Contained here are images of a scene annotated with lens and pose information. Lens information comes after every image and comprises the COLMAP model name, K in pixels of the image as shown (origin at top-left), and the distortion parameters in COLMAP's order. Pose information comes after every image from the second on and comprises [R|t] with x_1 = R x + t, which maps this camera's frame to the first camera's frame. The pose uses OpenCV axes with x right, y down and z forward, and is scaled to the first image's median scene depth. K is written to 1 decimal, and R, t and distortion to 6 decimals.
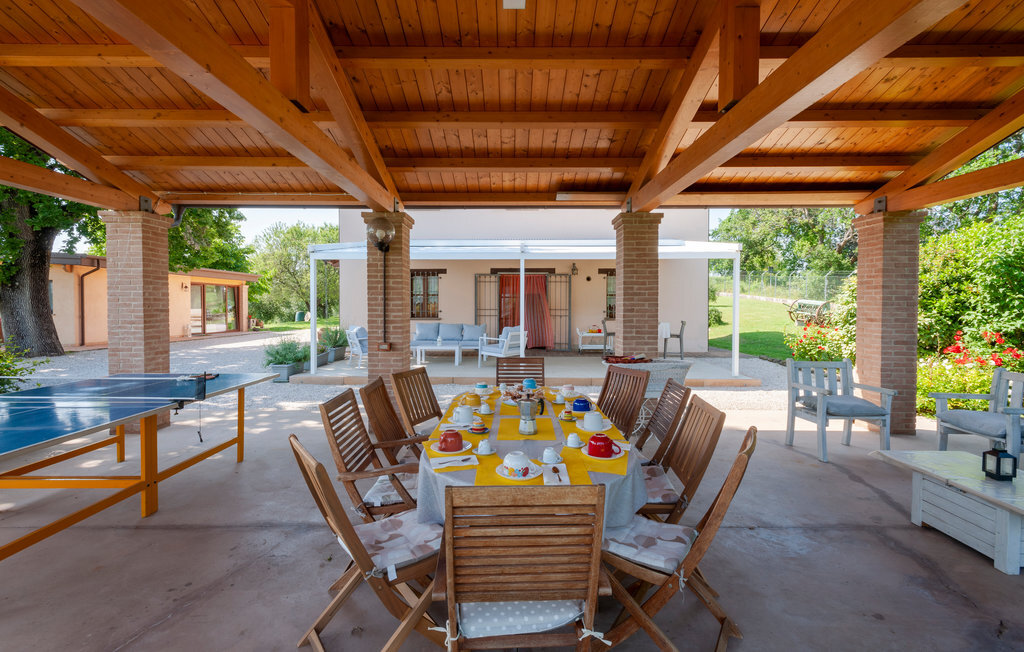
lens RADIAL K [[493.9, 0, 514.3], [0, 493.9, 325.5], [0, 0, 1]] dist [0.004002, -0.000258]
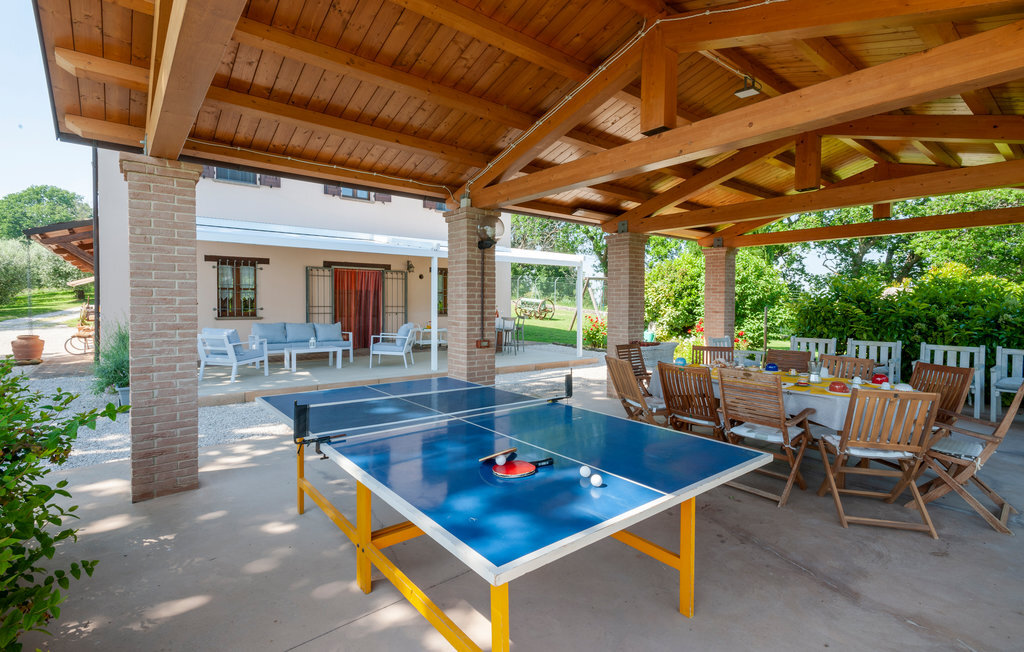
lens RADIAL K [[493.9, 0, 508.4], [0, 493.9, 326.0], [0, 0, 1]] dist [0.004002, -0.000258]
pose [[0.764525, -0.027897, 0.643990, -0.391986], [0.022467, 0.999609, 0.016630, -0.003858], [-0.644203, 0.001755, 0.764853, 0.089435]]
